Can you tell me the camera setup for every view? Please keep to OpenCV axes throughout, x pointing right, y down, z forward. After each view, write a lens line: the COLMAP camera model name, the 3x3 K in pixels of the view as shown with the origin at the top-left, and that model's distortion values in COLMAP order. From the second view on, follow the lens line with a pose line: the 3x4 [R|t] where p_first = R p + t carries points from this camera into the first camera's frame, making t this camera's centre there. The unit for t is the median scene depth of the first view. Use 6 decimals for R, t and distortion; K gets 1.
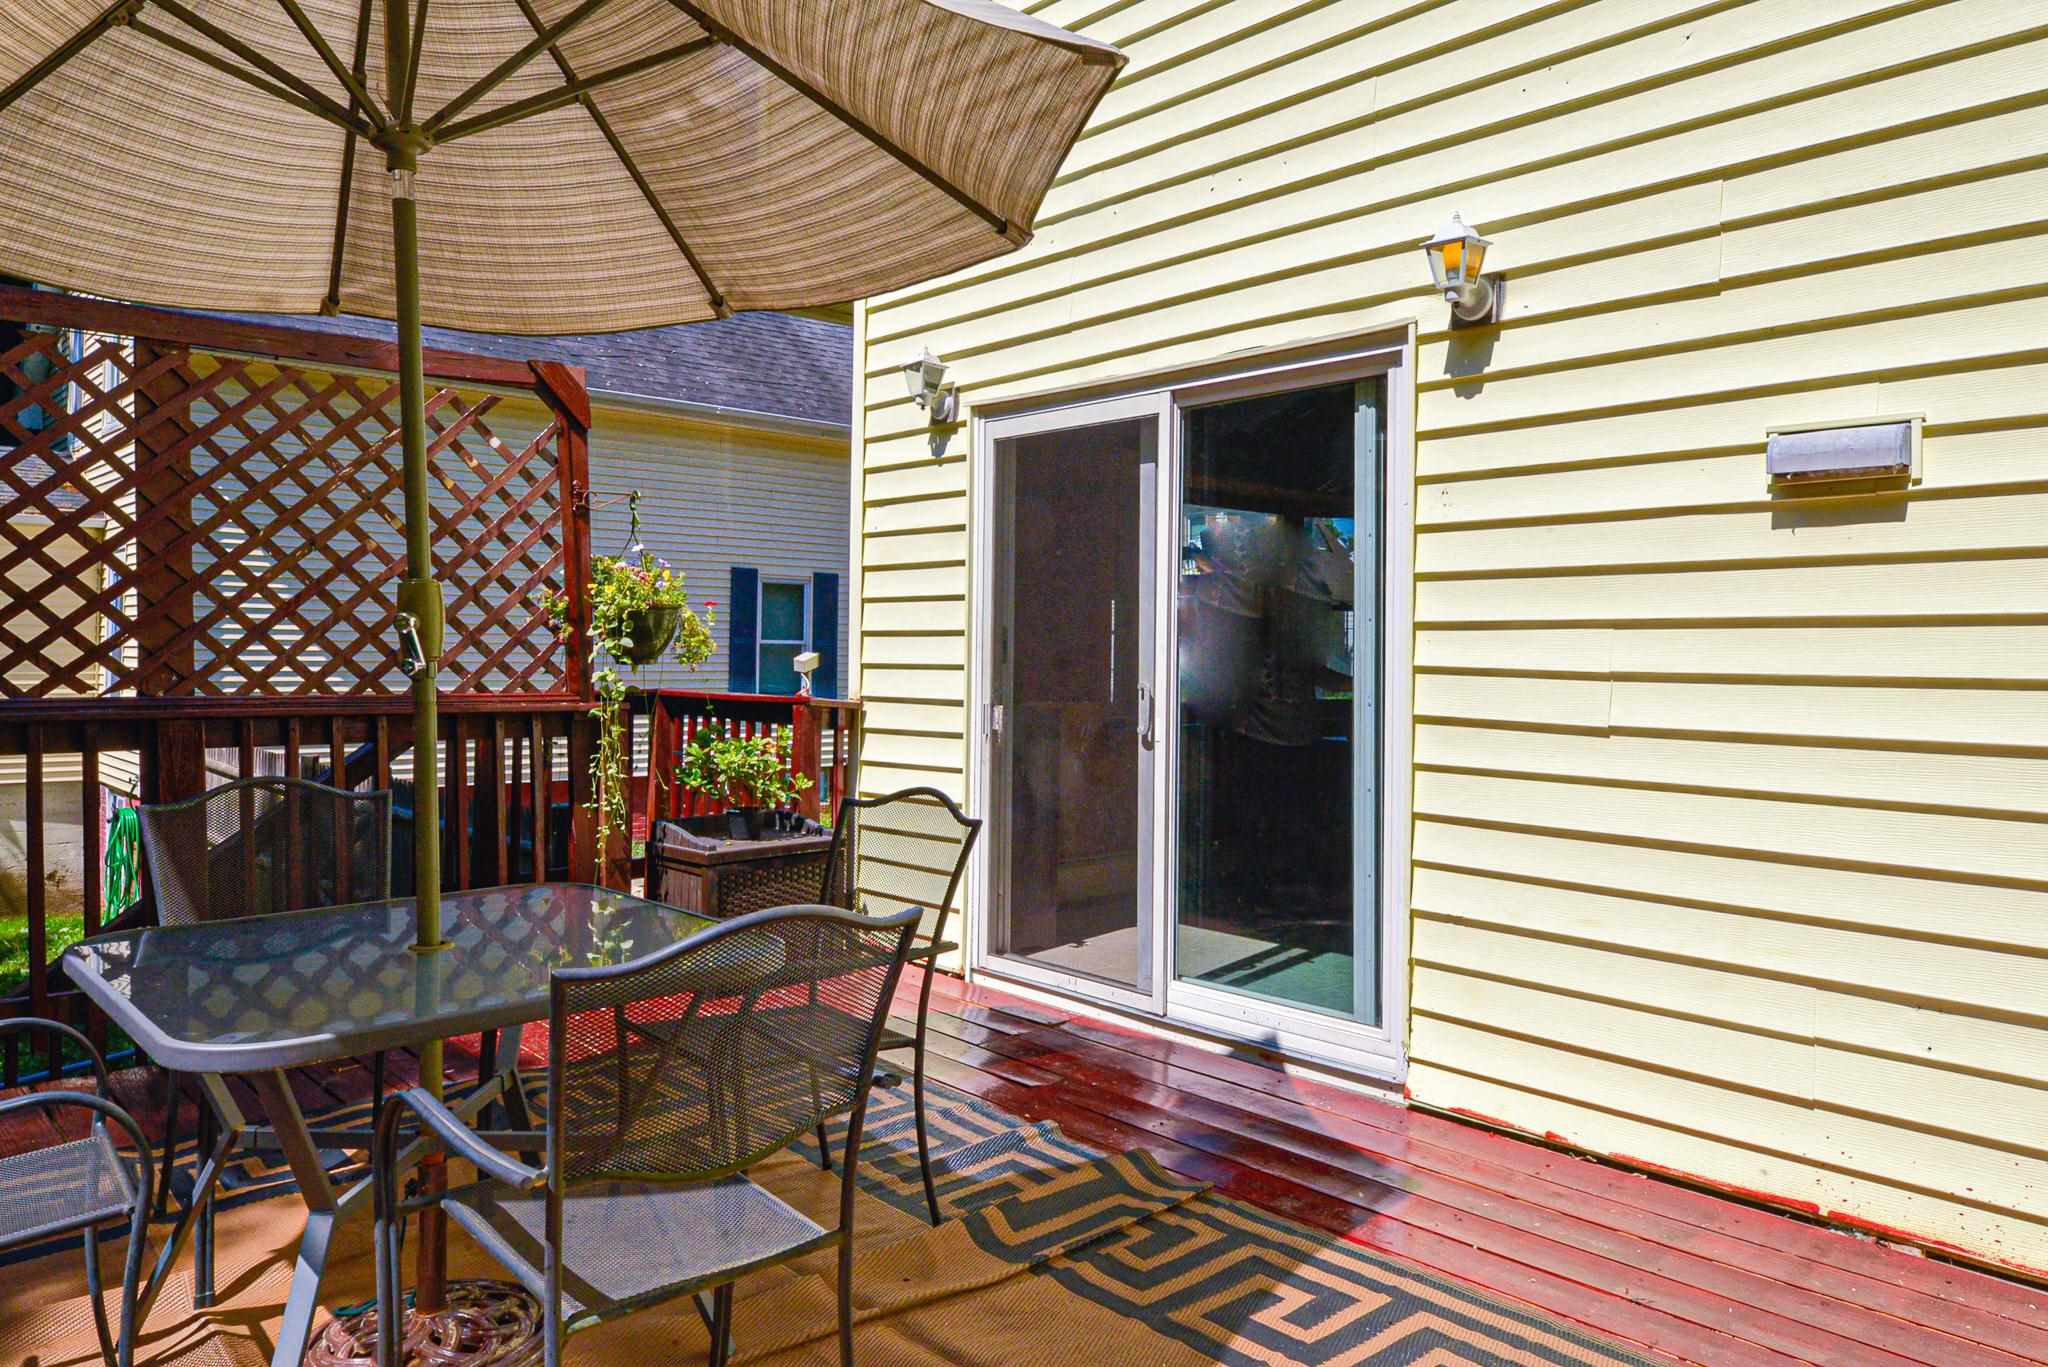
lens RADIAL K [[1406.0, 0, 1023.4], [0, 1406.0, 642.9], [0, 0, 1]] dist [0.049084, 0.000074]
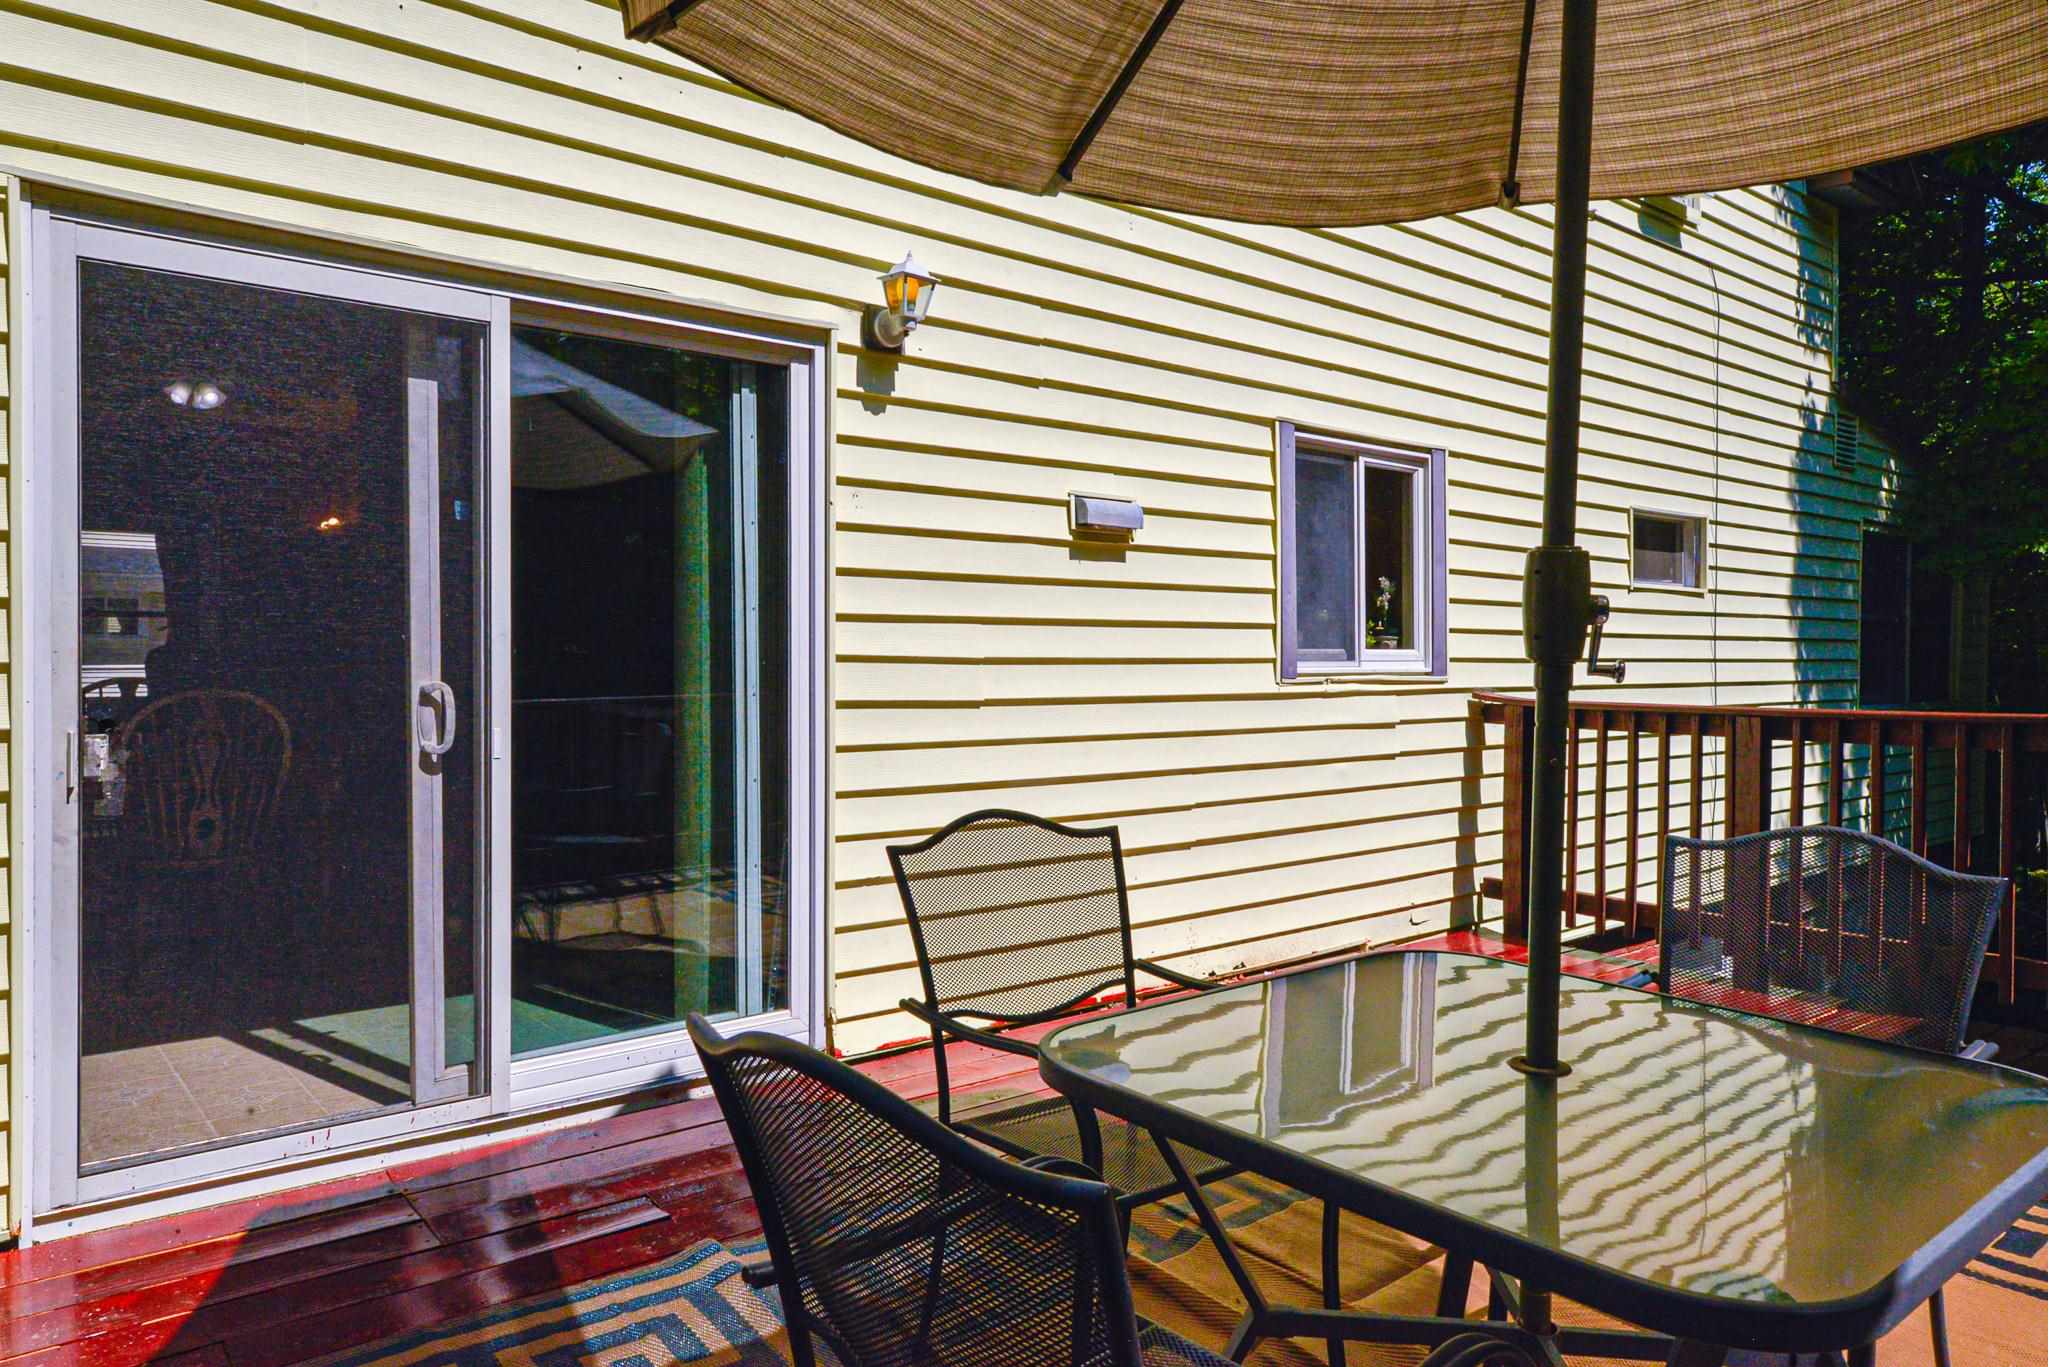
lens RADIAL K [[1358.8, 0, 1024.0], [0, 1358.8, 683.5], [0, 0, 1]] dist [0.002616, 0.000796]
pose [[0.045339, -0.033469, 0.998411, -0.742853], [-0.010802, 0.999364, 0.033992, 0.001294], [-0.998913, -0.012326, 0.044948, 0.818063]]
